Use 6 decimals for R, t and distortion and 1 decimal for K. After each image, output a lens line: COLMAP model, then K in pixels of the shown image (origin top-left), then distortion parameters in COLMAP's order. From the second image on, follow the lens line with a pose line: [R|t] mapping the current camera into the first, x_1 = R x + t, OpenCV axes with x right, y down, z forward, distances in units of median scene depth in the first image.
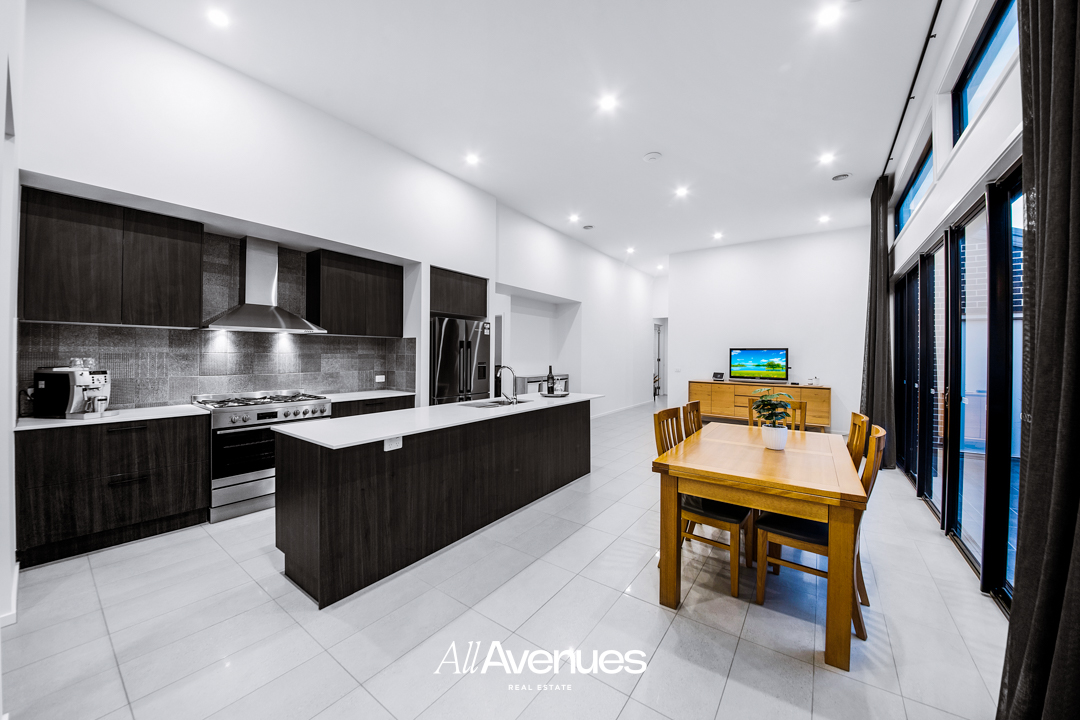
lens RADIAL K [[351.2, 0, 542.5], [0, 351.2, 355.2], [0, 0, 1]] dist [-0.039037, 0.000124]
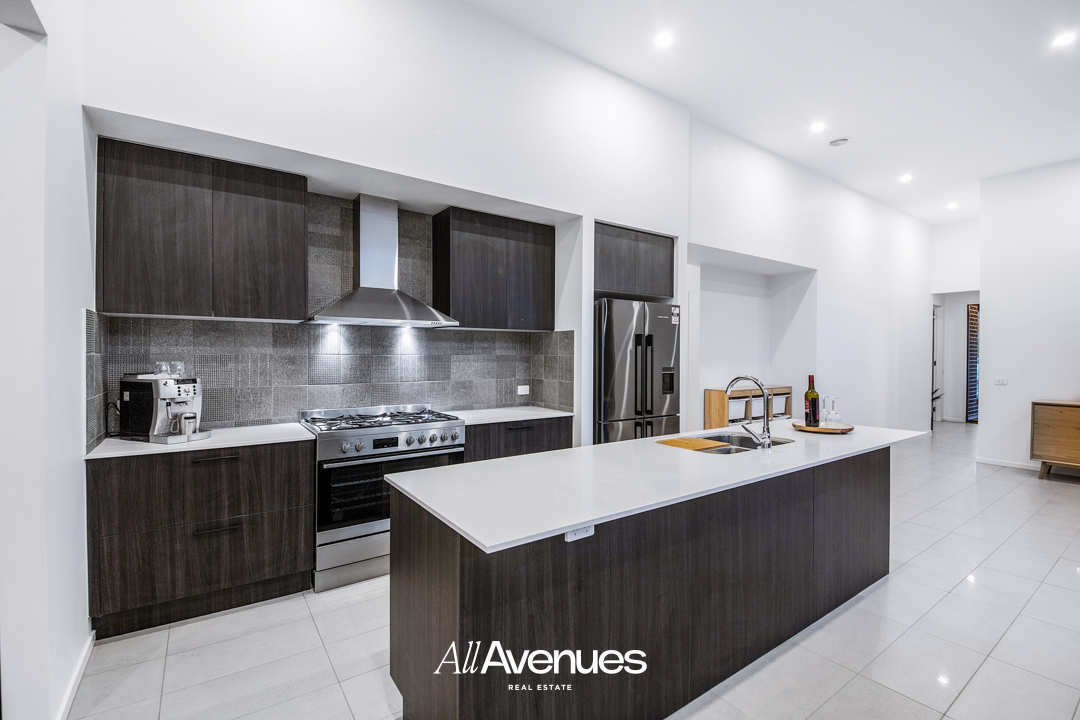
lens RADIAL K [[484.4, 0, 540.0], [0, 484.4, 360.0], [0, 0, 1]] dist [-0.055352, -0.000364]
pose [[0.927310, -0.001082, -0.374293, -0.144155], [0.003645, 0.999975, 0.006139, 0.000688], [0.374276, -0.007057, 0.927290, 0.212683]]
